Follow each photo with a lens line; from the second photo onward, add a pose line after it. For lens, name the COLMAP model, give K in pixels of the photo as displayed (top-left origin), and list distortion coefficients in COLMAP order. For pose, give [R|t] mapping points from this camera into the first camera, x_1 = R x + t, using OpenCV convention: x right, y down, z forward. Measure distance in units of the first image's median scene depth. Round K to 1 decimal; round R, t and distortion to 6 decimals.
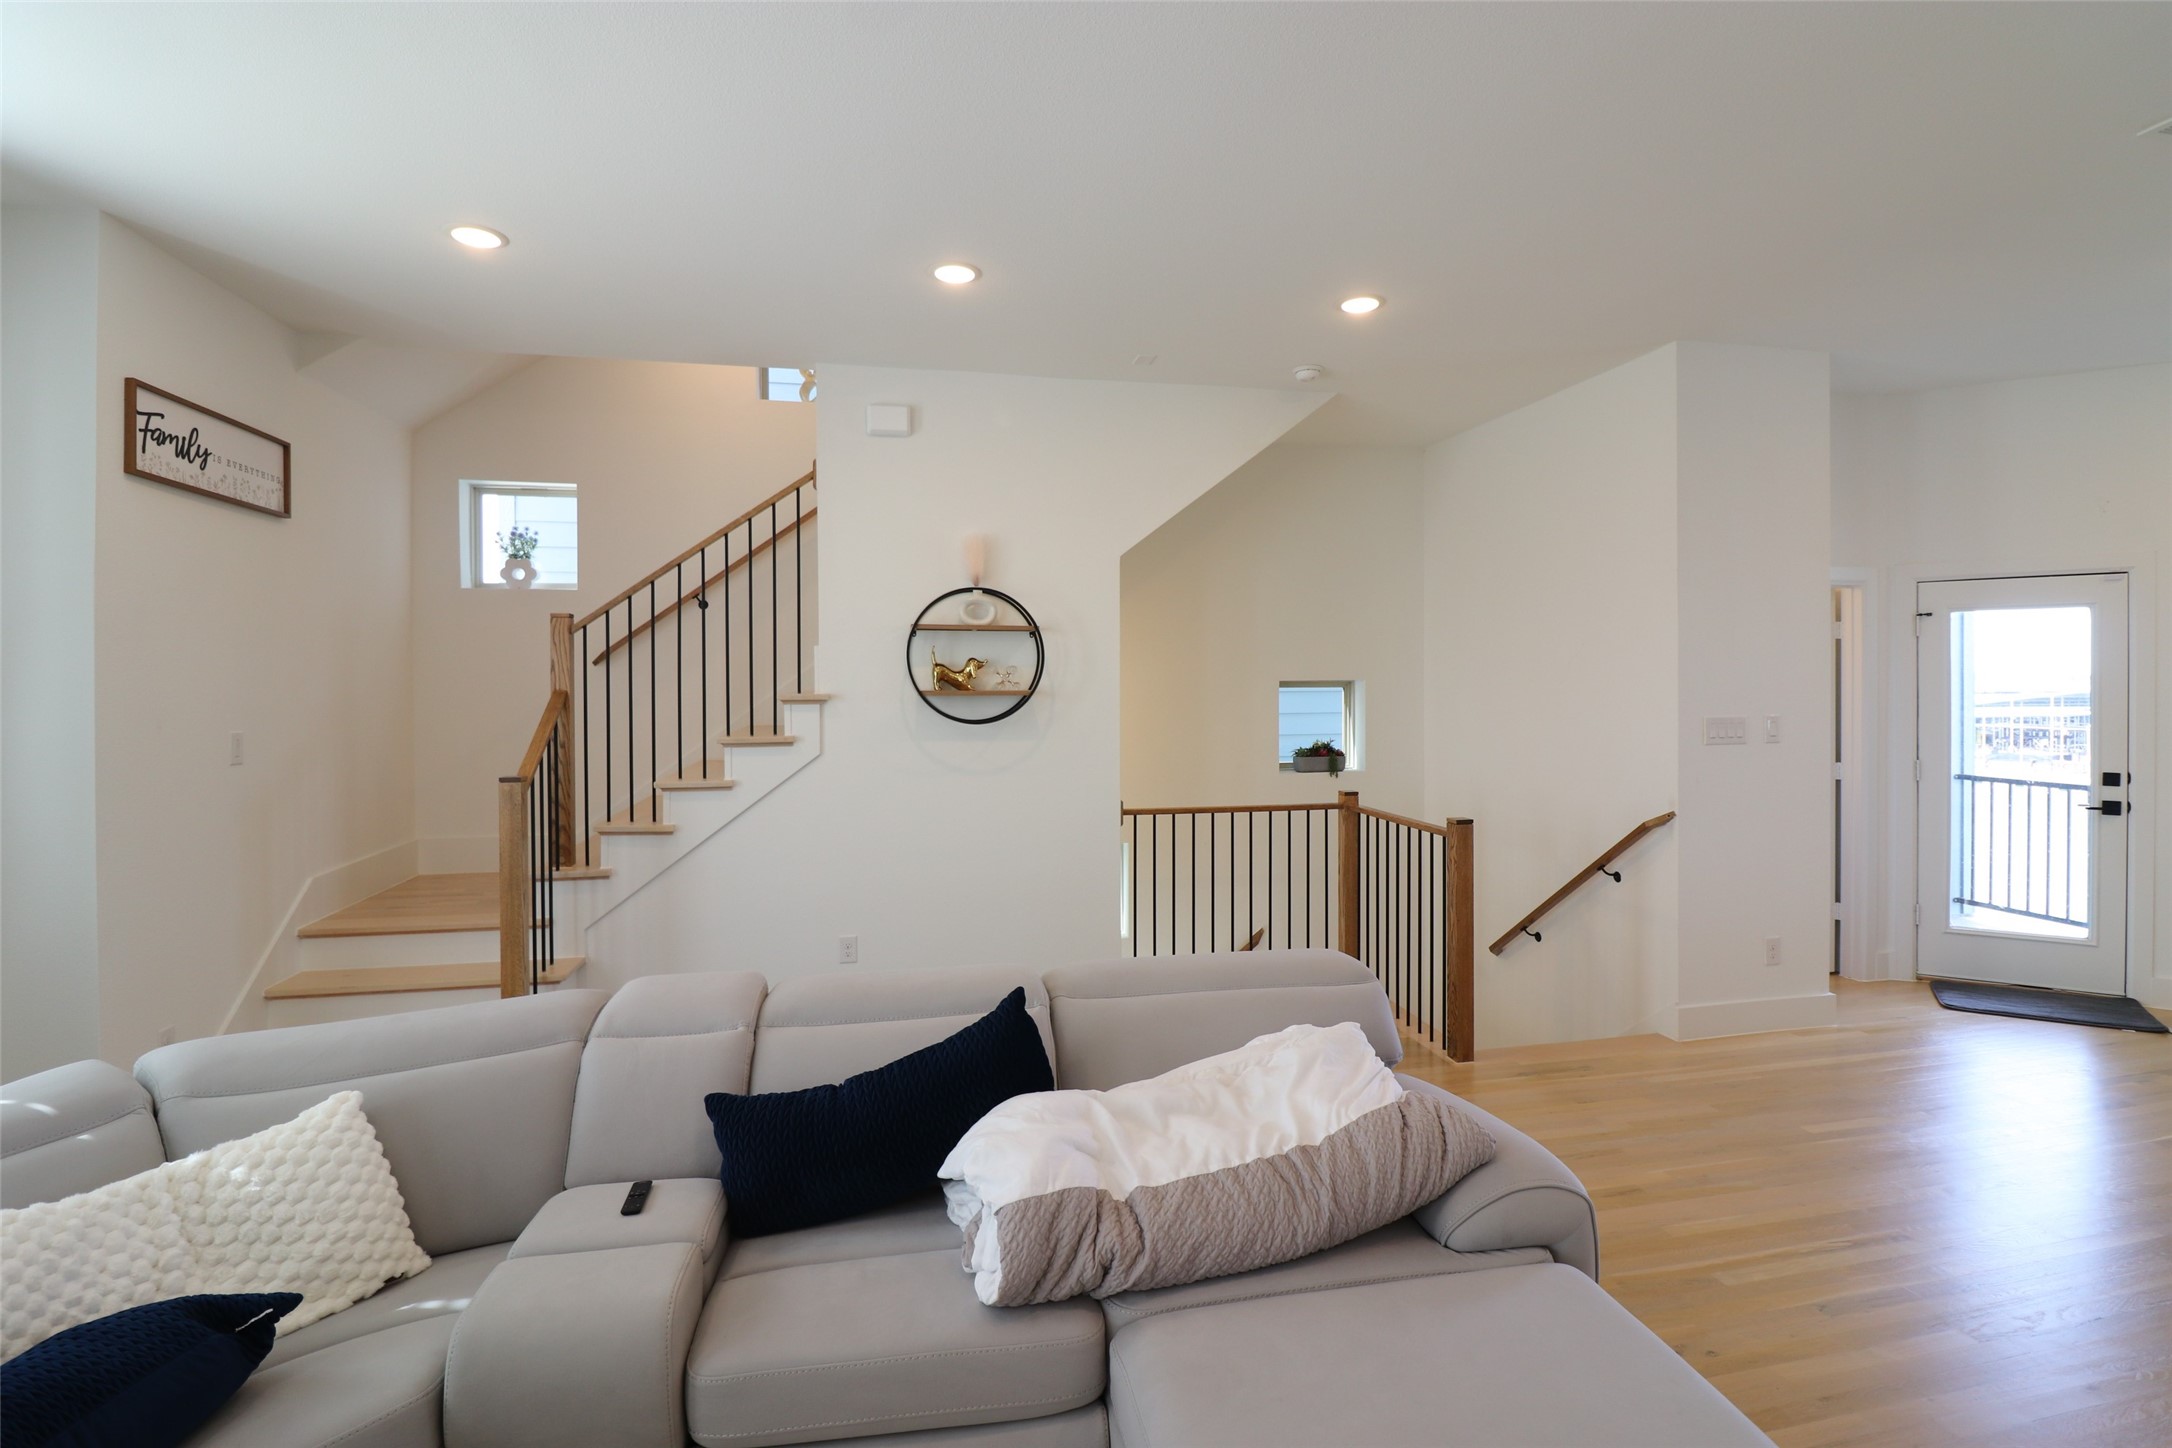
lens RADIAL K [[1012.4, 0, 1088.1], [0, 1012.4, 693.4], [0, 0, 1]] dist [-0.003185, -0.006848]
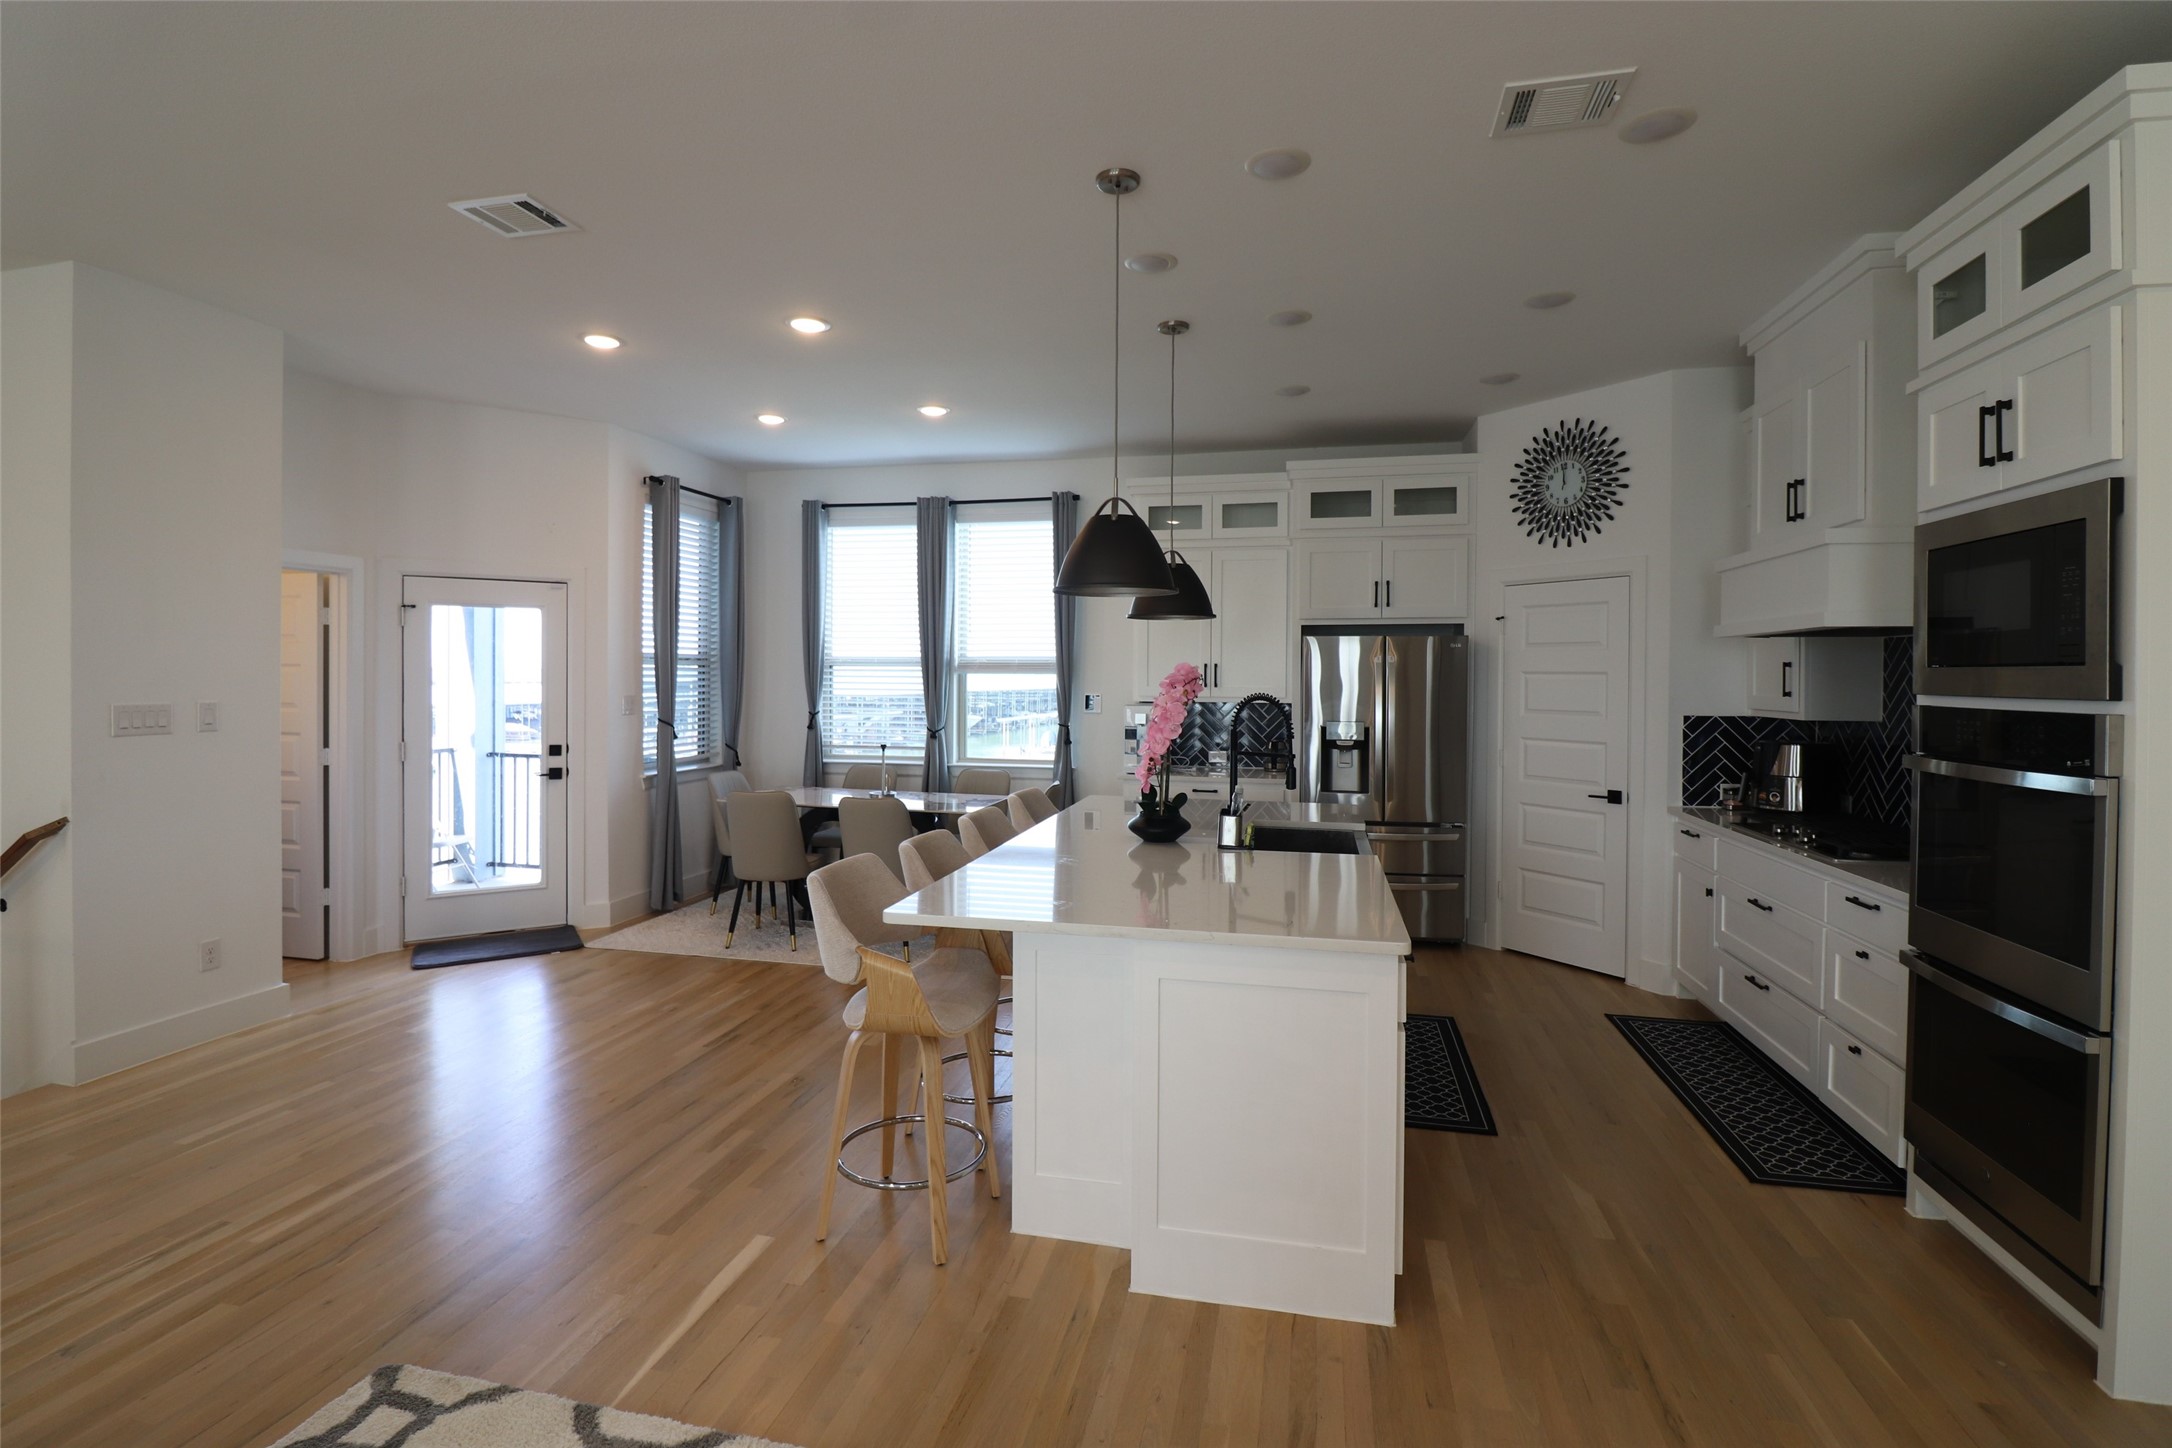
lens RADIAL K [[1012.4, 0, 1088.1], [0, 1012.4, 693.4], [0, 0, 1]] dist [-0.003185, -0.006848]
pose [[0.431715, -0.006718, 0.901985, 0.184824], [-0.003275, 0.999954, 0.009015, 0.002623], [-0.902004, -0.006846, 0.431673, -0.125447]]
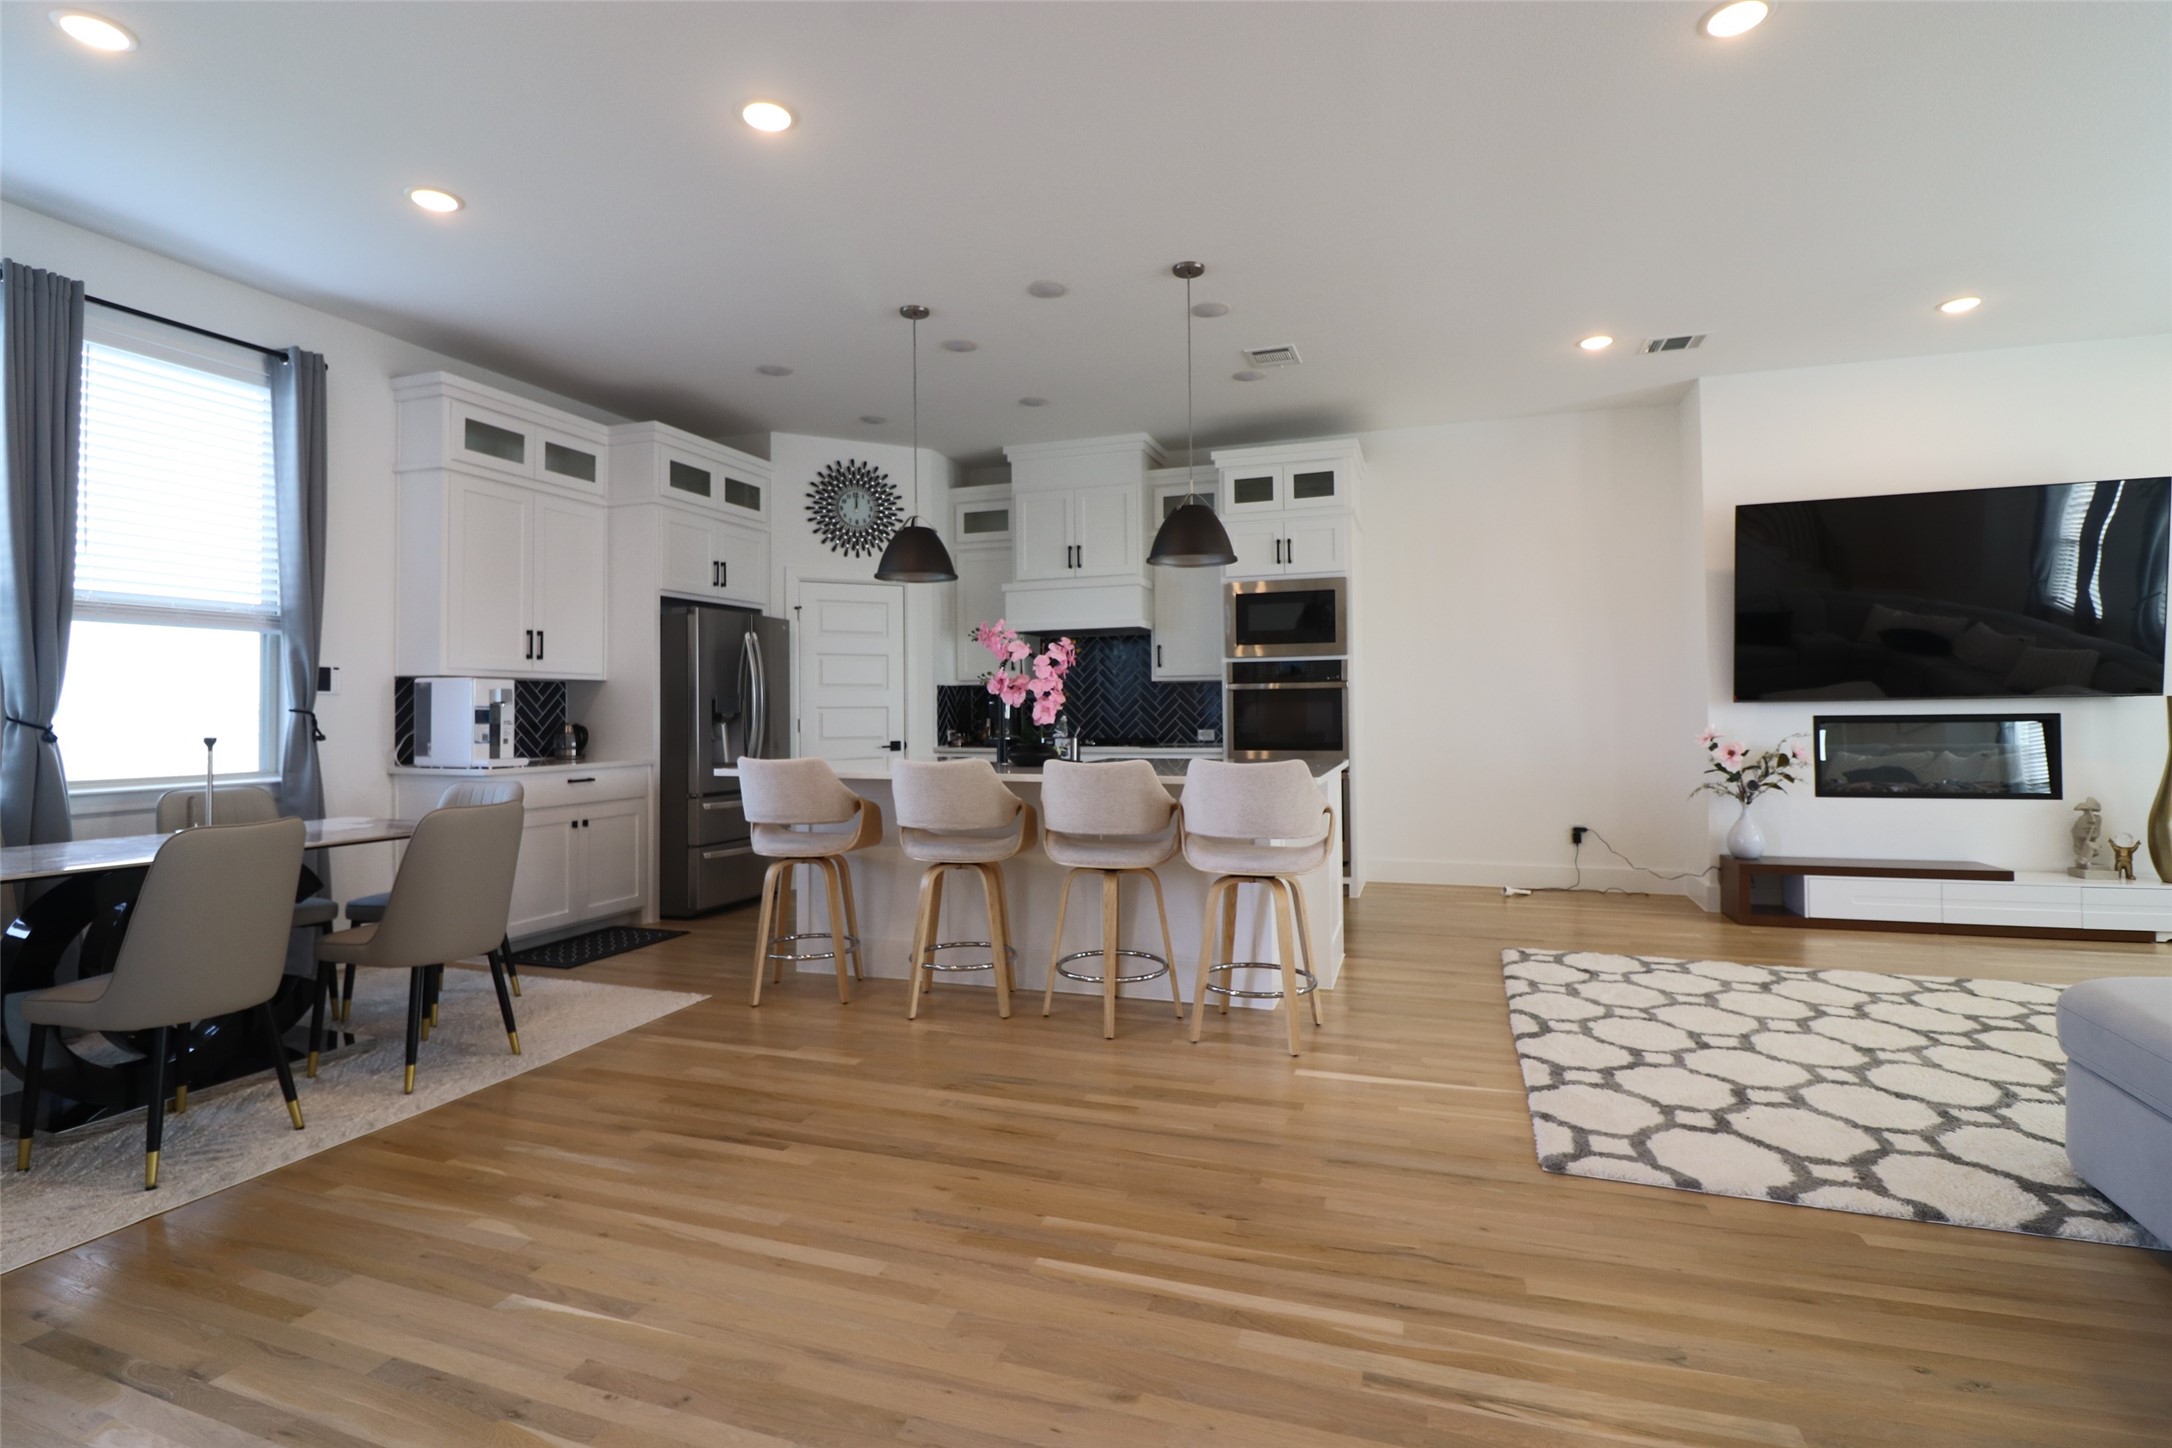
lens RADIAL K [[1012.4, 0, 1088.1], [0, 1012.4, 693.4], [0, 0, 1]] dist [-0.003185, -0.006848]
pose [[-0.846877, 0.025351, 0.531185, 0.377254], [0.019082, 0.999668, -0.017286, 0.075687], [-0.531447, -0.004503, -0.847080, 0.937272]]
